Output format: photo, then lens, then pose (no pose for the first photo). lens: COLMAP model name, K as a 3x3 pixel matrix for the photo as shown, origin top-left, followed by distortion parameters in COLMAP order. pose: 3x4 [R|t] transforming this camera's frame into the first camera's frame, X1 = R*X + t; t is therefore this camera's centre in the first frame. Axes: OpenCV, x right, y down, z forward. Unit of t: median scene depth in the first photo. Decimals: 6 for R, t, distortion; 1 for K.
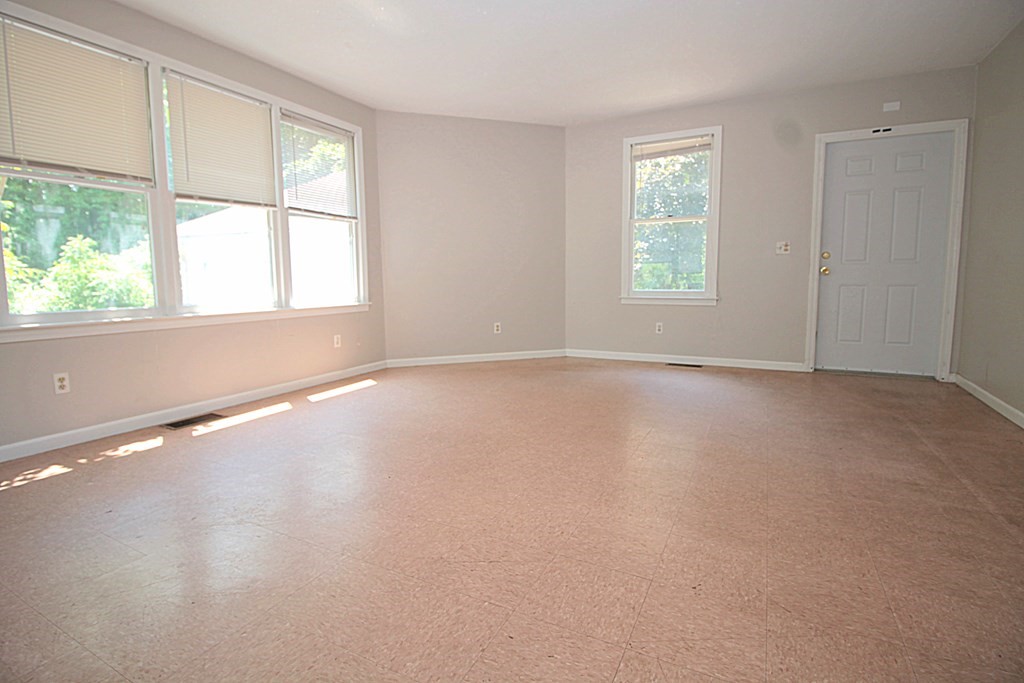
lens RADIAL K [[488.9, 0, 511.0], [0, 488.9, 327.7], [0, 0, 1]] dist [-0.001581, -0.011472]
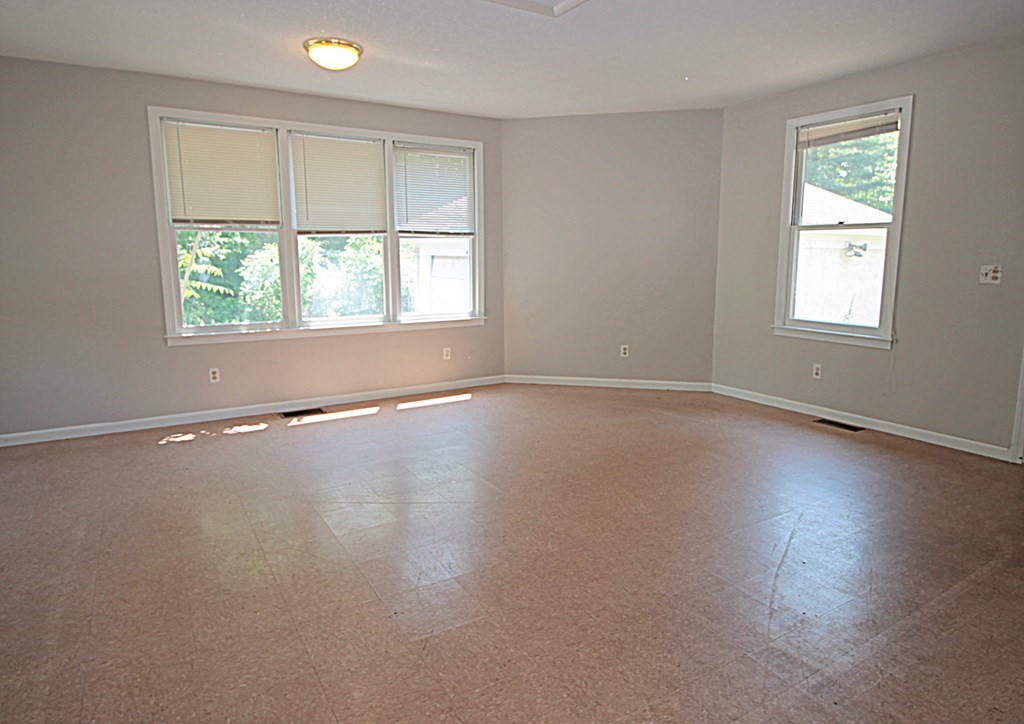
lens RADIAL K [[602.2, 0, 513.1], [0, 602.2, 351.4], [0, 0, 1]] dist [-0.001414, -0.000847]
pose [[0.862142, 0.087473, -0.499058, 0.400486], [-0.059328, 0.995637, 0.072019, -0.076760], [0.503181, -0.032483, 0.863570, -0.044495]]
